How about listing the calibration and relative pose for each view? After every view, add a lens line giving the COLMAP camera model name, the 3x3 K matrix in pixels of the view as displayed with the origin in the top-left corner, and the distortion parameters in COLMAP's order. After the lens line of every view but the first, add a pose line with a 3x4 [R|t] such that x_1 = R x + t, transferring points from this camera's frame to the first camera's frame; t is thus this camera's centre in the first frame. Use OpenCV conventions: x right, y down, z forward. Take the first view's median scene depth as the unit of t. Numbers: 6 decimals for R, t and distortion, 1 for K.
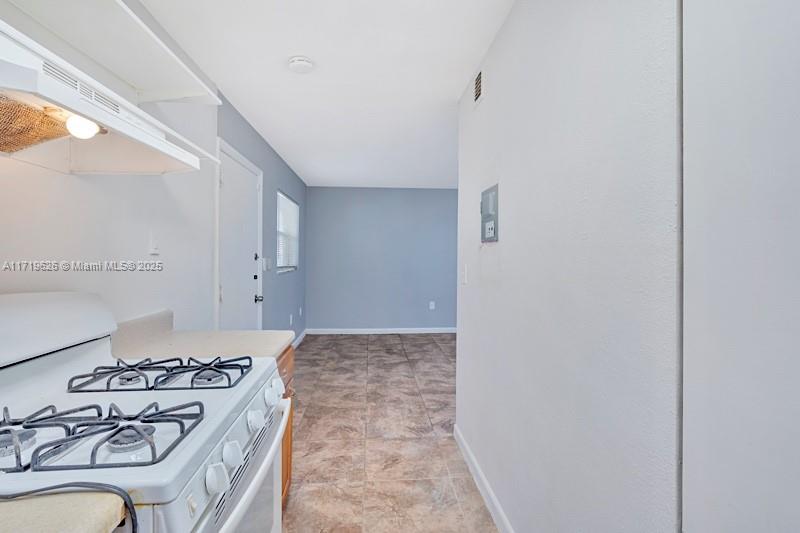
lens RADIAL K [[370.0, 0, 401.2], [0, 370.0, 255.2], [0, 0, 1]] dist [-0.000641, 0.000136]
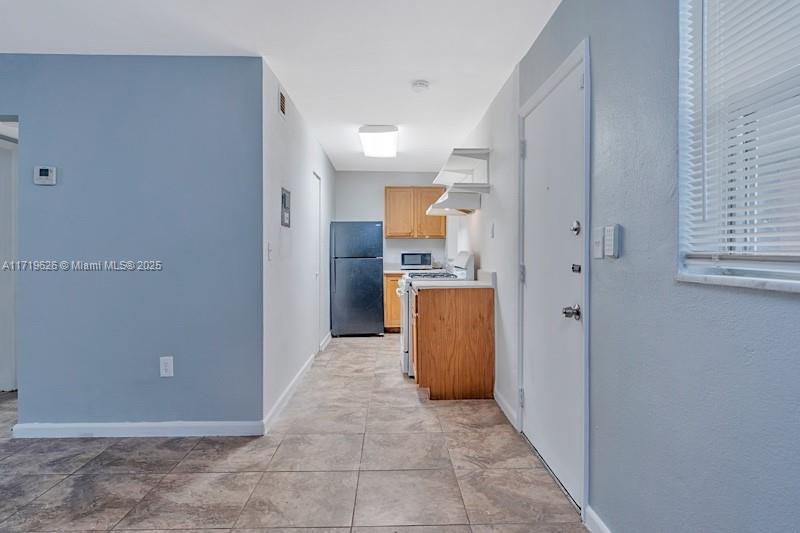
lens RADIAL K [[461.2, 0, 401.1], [0, 461.2, 251.4], [0, 0, 1]] dist [-0.000948, 0.001239]
pose [[-0.998191, -0.005868, 0.059829, -0.245104], [-0.006210, 0.999965, -0.005535, 0.052599], [-0.059794, -0.005896, -0.998193, 2.075884]]
